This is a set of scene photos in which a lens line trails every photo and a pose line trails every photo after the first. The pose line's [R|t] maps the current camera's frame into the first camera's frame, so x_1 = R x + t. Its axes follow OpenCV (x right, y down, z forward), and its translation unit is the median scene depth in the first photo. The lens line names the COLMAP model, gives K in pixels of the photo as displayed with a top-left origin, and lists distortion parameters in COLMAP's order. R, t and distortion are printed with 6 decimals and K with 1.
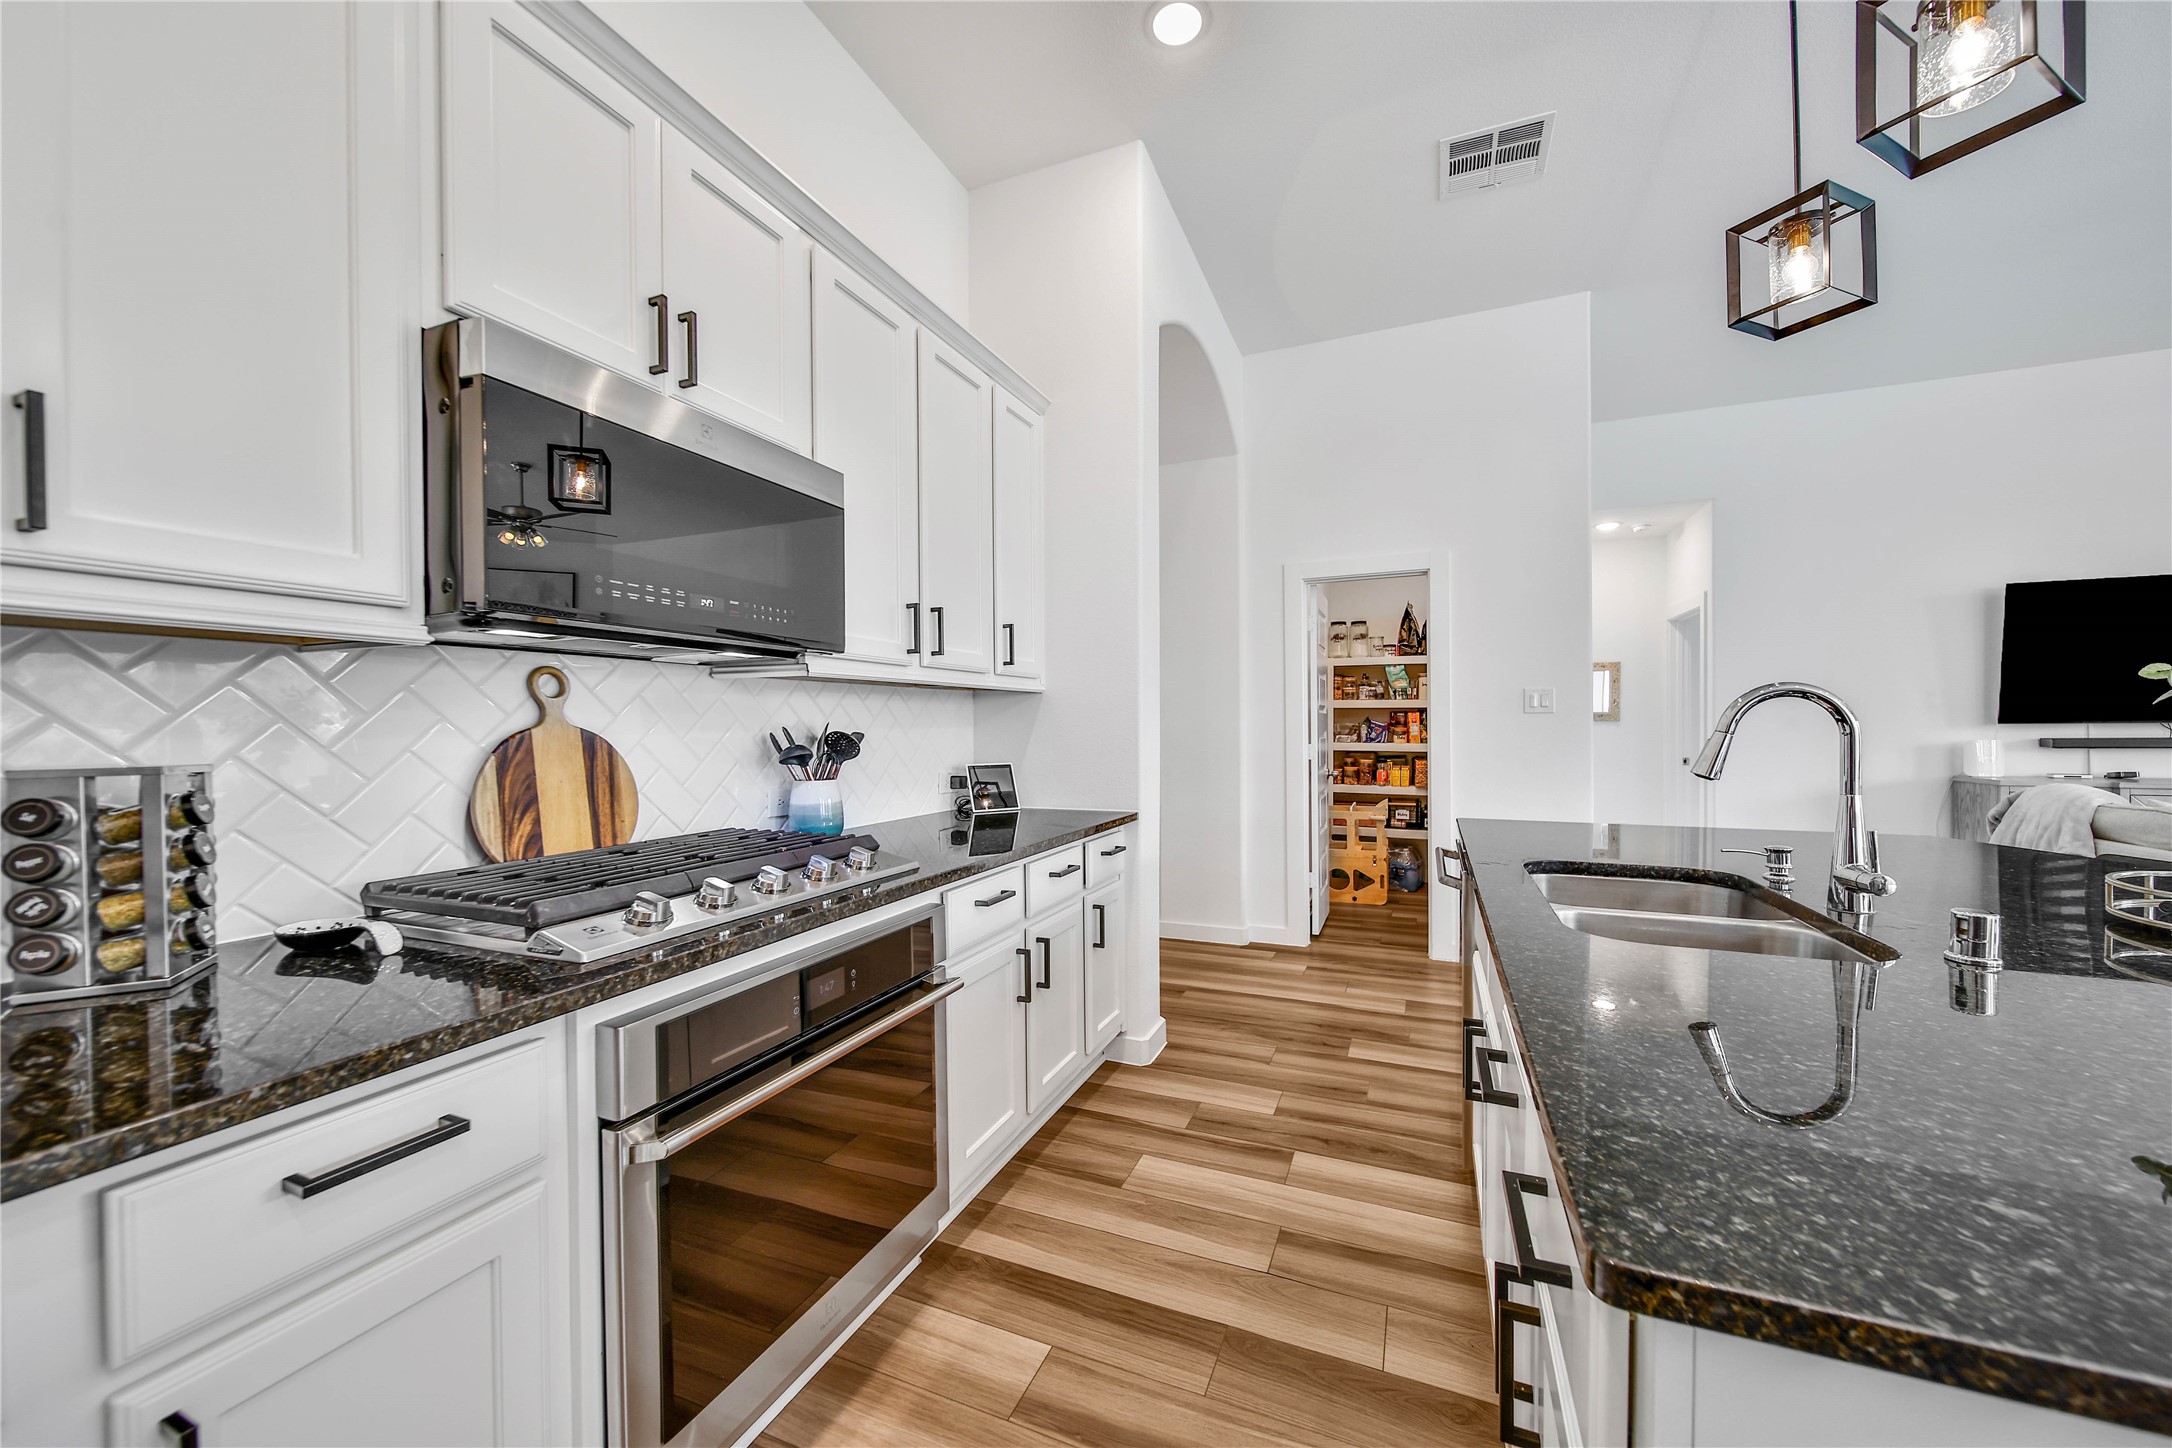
lens RADIAL K [[775.1, 0, 1097.5], [0, 775.1, 727.3], [0, 0, 1]] dist [0.002265, -0.001057]
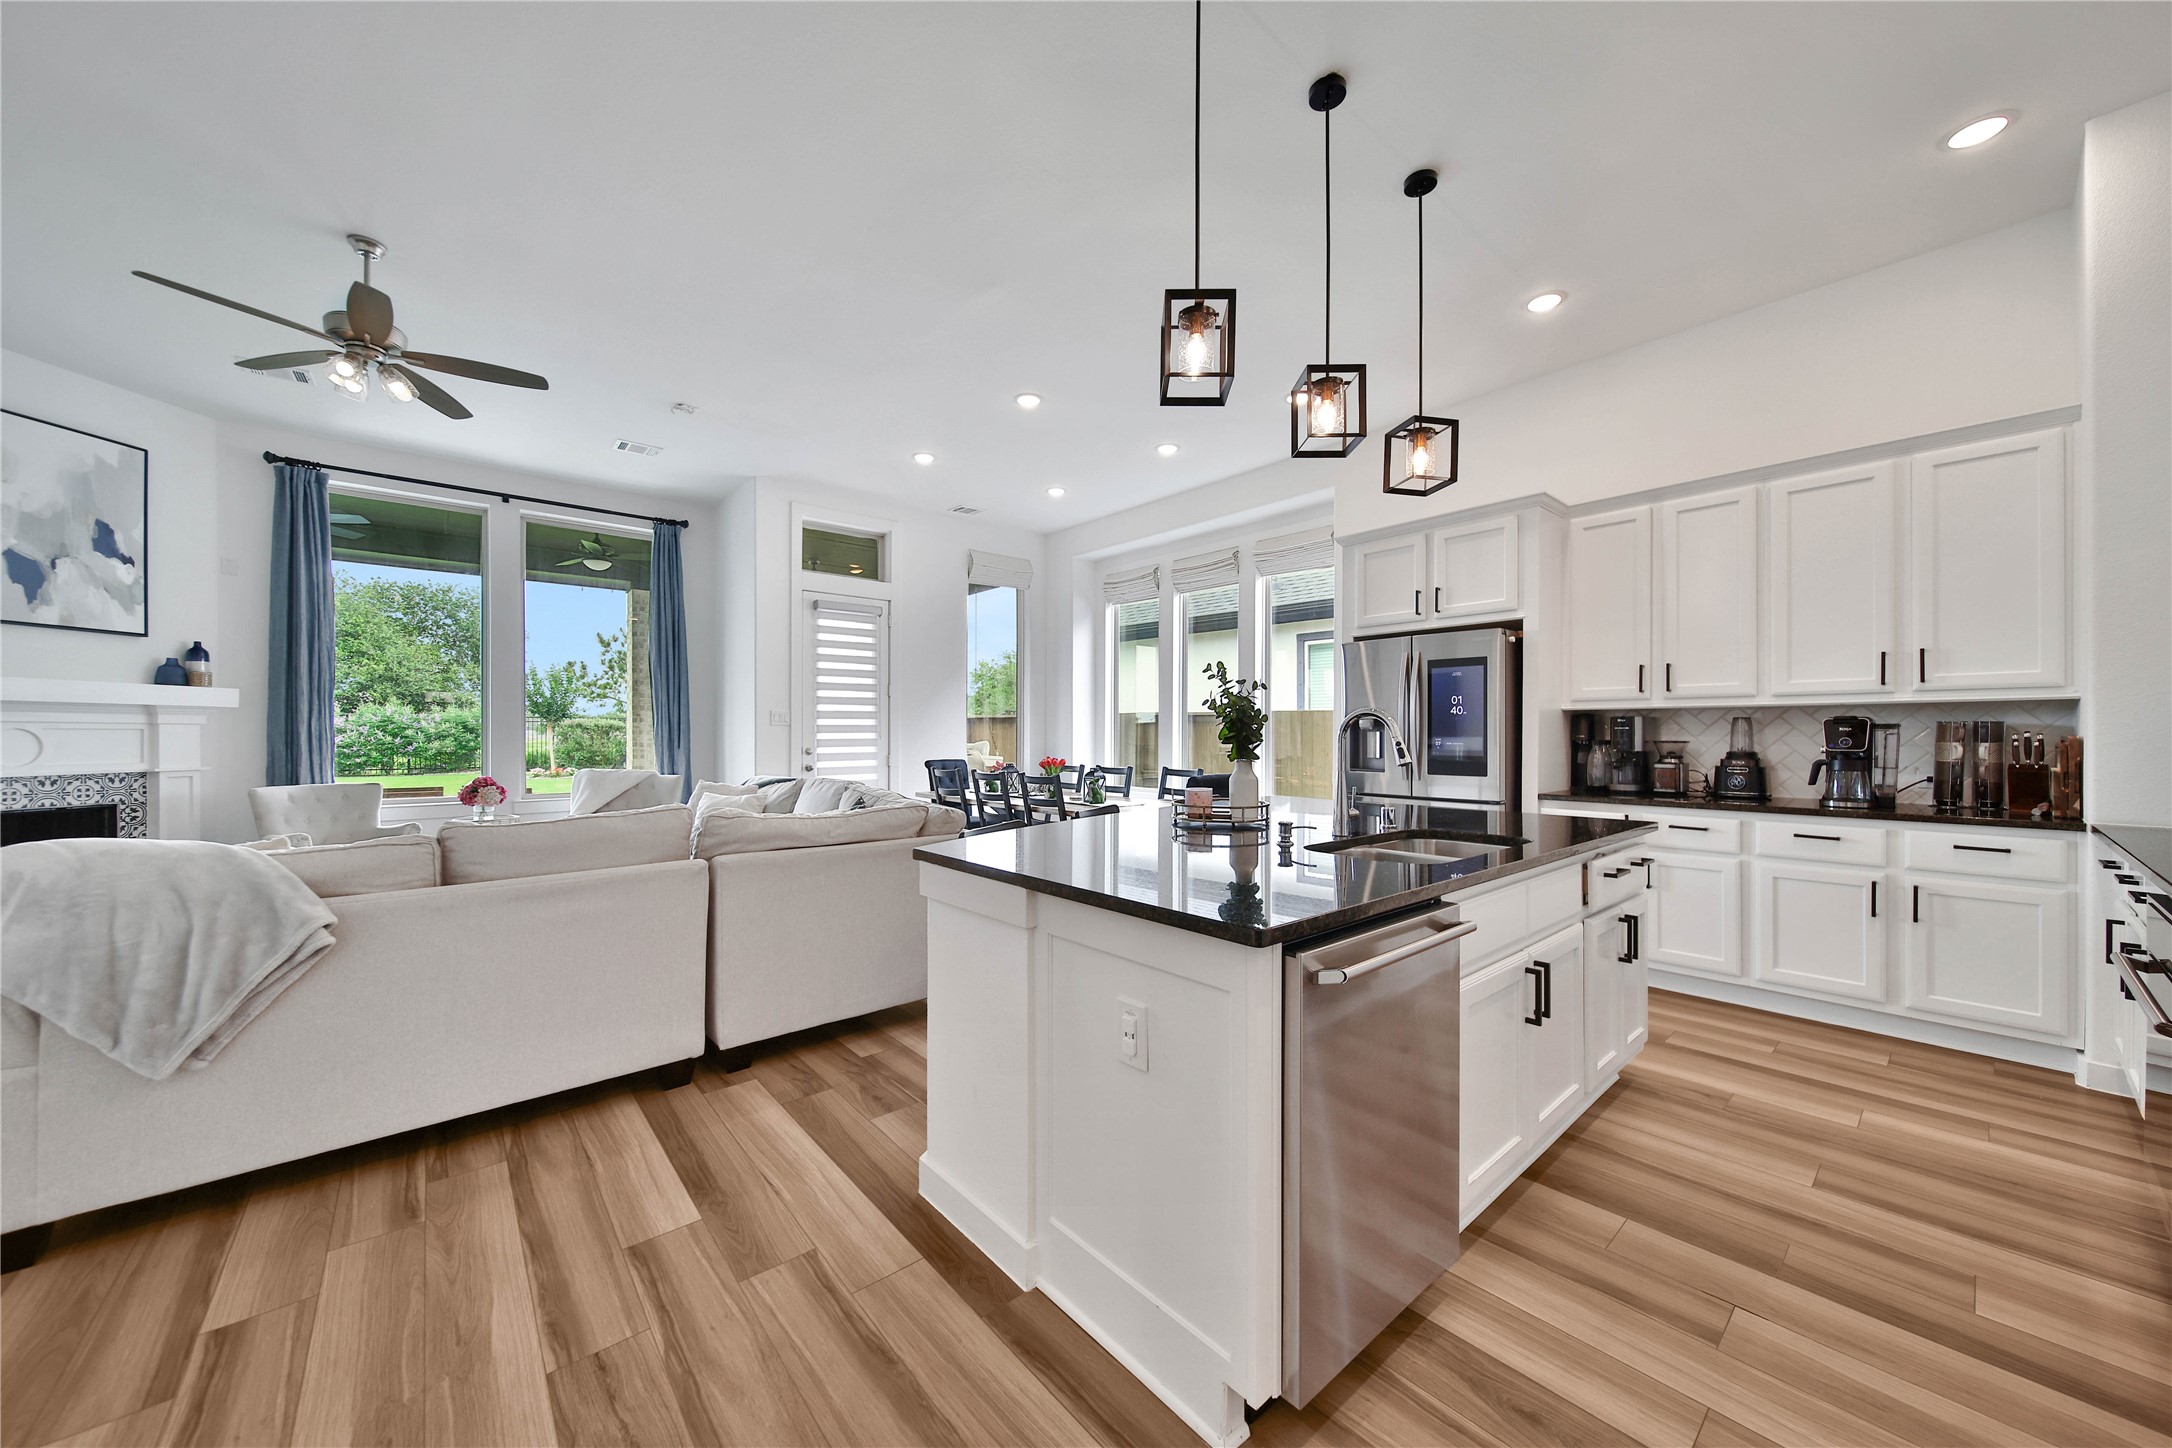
lens RADIAL K [[775.1, 0, 1093.7], [0, 775.1, 737.6], [0, 0, 1]] dist [0.002265, -0.001057]
pose [[-0.898191, 0.001524, 0.439603, 0.525817], [0.004638, 0.999971, 0.006011, -0.002101], [-0.439581, 0.007438, -0.898172, 2.277344]]
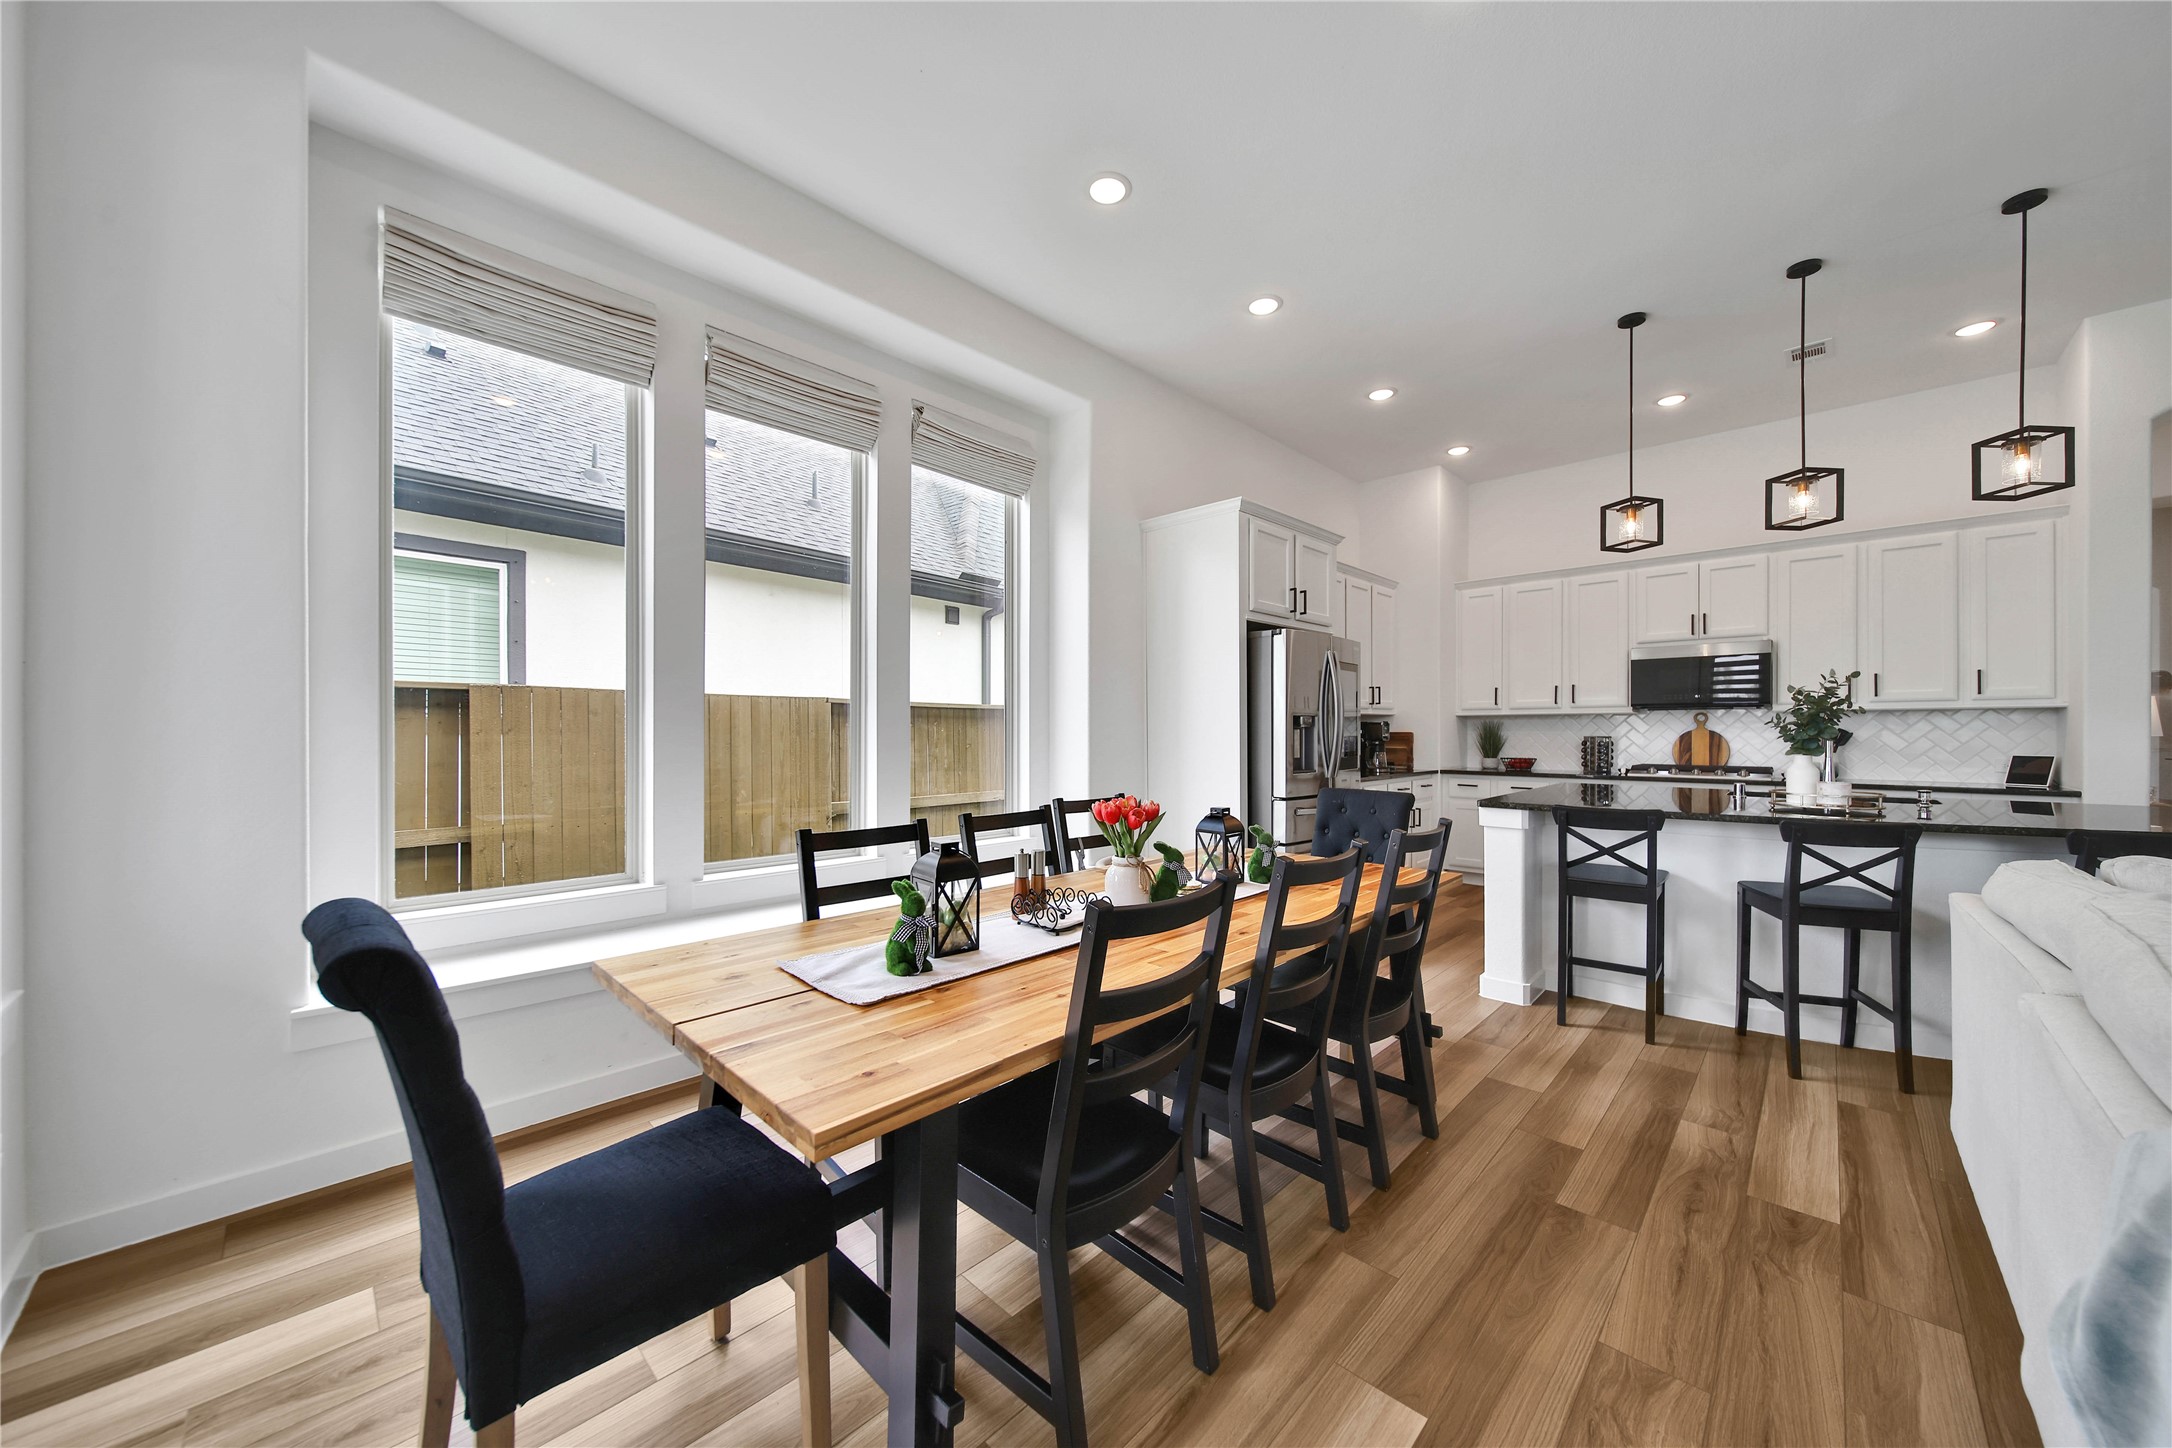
lens RADIAL K [[775.1, 0, 1085.8], [0, 775.1, 734.5], [0, 0, 1]] dist [0.002265, -0.001057]
pose [[-0.373262, 0.007952, -0.927692, 3.388740], [0.001559, 0.999967, 0.007944, -0.011708], [0.927725, 0.001519, -0.373262, -0.266460]]
